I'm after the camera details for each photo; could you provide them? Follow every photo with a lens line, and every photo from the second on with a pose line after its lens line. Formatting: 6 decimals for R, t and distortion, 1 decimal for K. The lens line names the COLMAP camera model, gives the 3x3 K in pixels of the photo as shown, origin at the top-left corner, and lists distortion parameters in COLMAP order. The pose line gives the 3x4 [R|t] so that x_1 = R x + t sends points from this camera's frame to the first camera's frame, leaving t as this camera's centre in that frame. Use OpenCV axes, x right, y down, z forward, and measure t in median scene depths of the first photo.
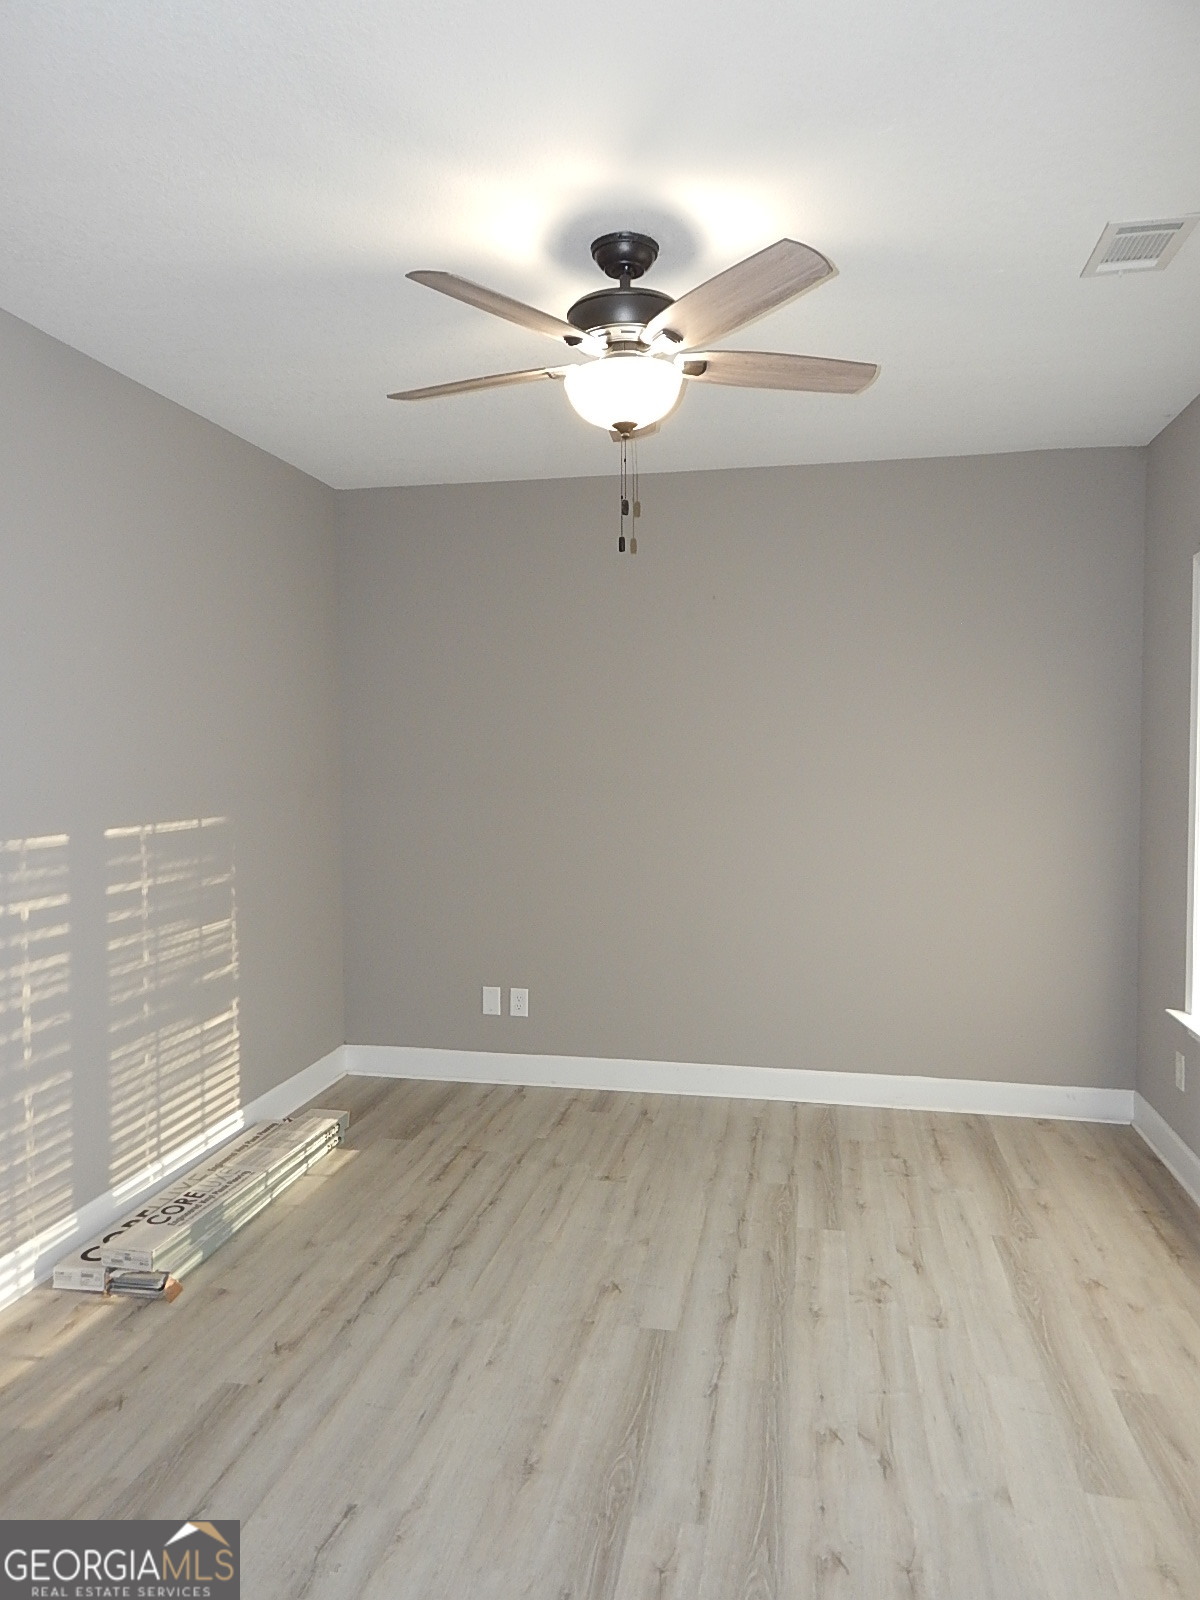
lens RADIAL K [[1086.6, 0, 605.5], [0, 1086.6, 808.9], [0, 0, 1]] dist [0.018073, -0.006955]
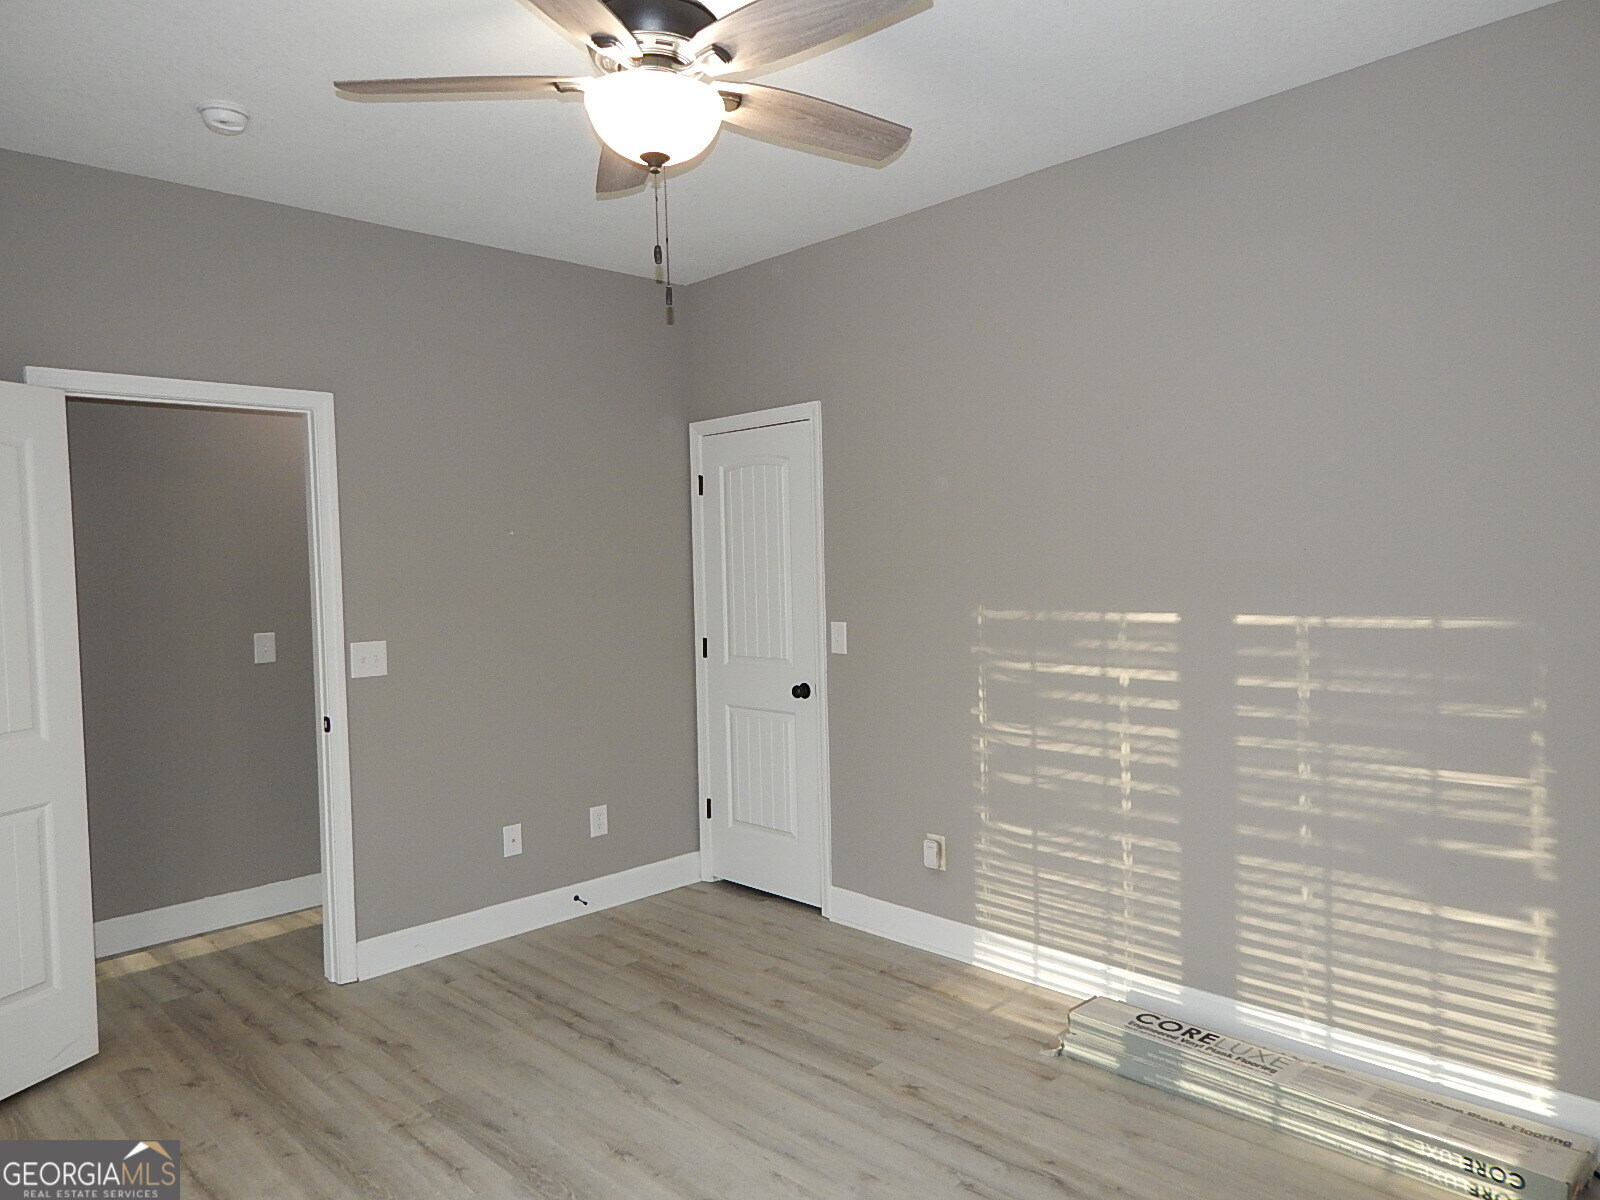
lens RADIAL K [[1086.6, 0, 805.2], [0, 1086.6, 591.6], [0, 0, 1]] dist [0.018073, -0.006955]
pose [[-0.572703, 0.038797, -0.818845, 0.494779], [-0.017011, 0.998102, 0.059187, -0.047700], [0.819587, 0.047826, -0.570956, 1.181337]]
